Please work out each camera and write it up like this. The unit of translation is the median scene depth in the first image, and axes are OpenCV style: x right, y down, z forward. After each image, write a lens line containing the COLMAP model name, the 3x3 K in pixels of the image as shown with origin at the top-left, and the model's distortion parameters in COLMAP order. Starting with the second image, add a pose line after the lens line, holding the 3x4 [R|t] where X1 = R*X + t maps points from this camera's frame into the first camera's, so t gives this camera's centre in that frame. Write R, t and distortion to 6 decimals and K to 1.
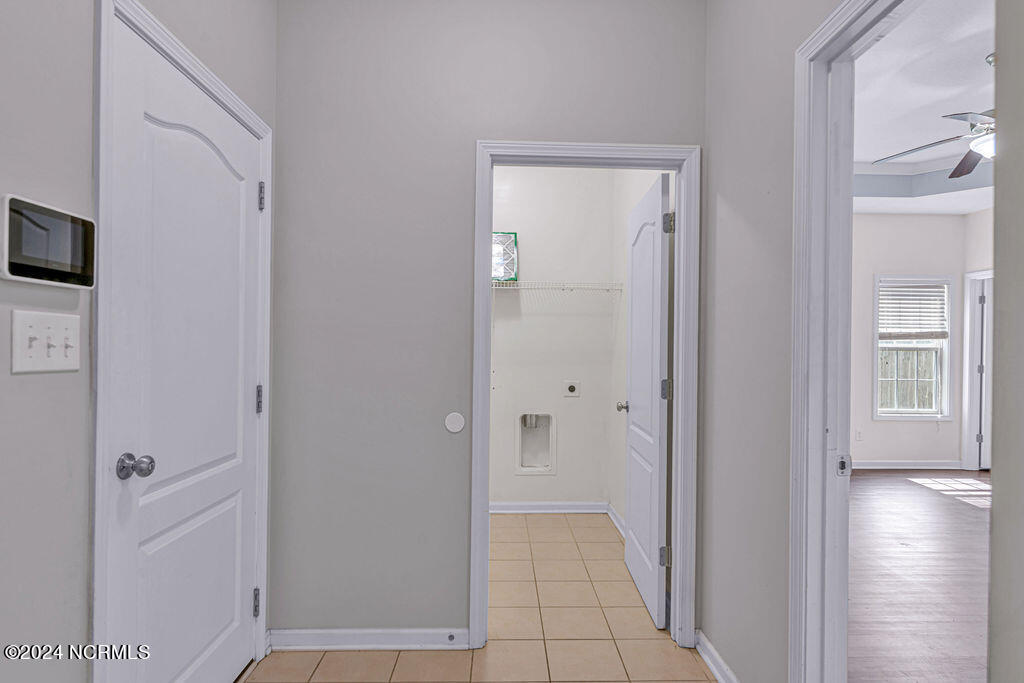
lens RADIAL K [[556.4, 0, 513.4], [0, 556.4, 358.2], [0, 0, 1]] dist [0.002105, -0.000347]
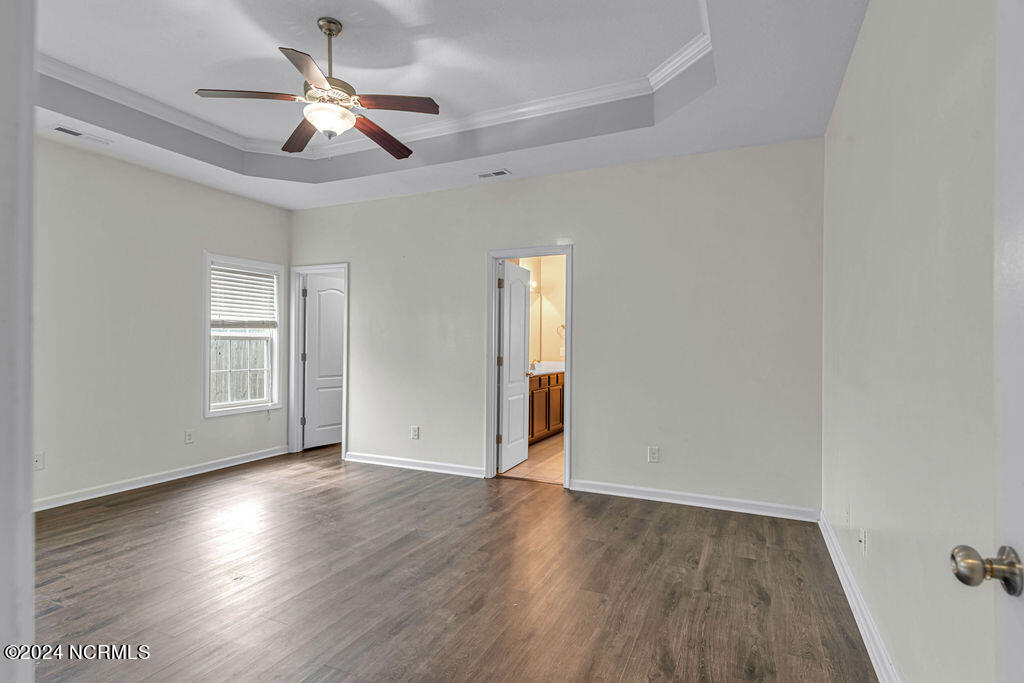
lens RADIAL K [[498.4, 0, 512.0], [0, 498.4, 341.5], [0, 0, 1]] dist [0.001760, 0.000074]
pose [[0.441092, -0.000796, 0.897462, 0.148821], [0.008251, 0.999961, -0.003168, -0.004405], [-0.897424, 0.008802, 0.441081, 0.209489]]
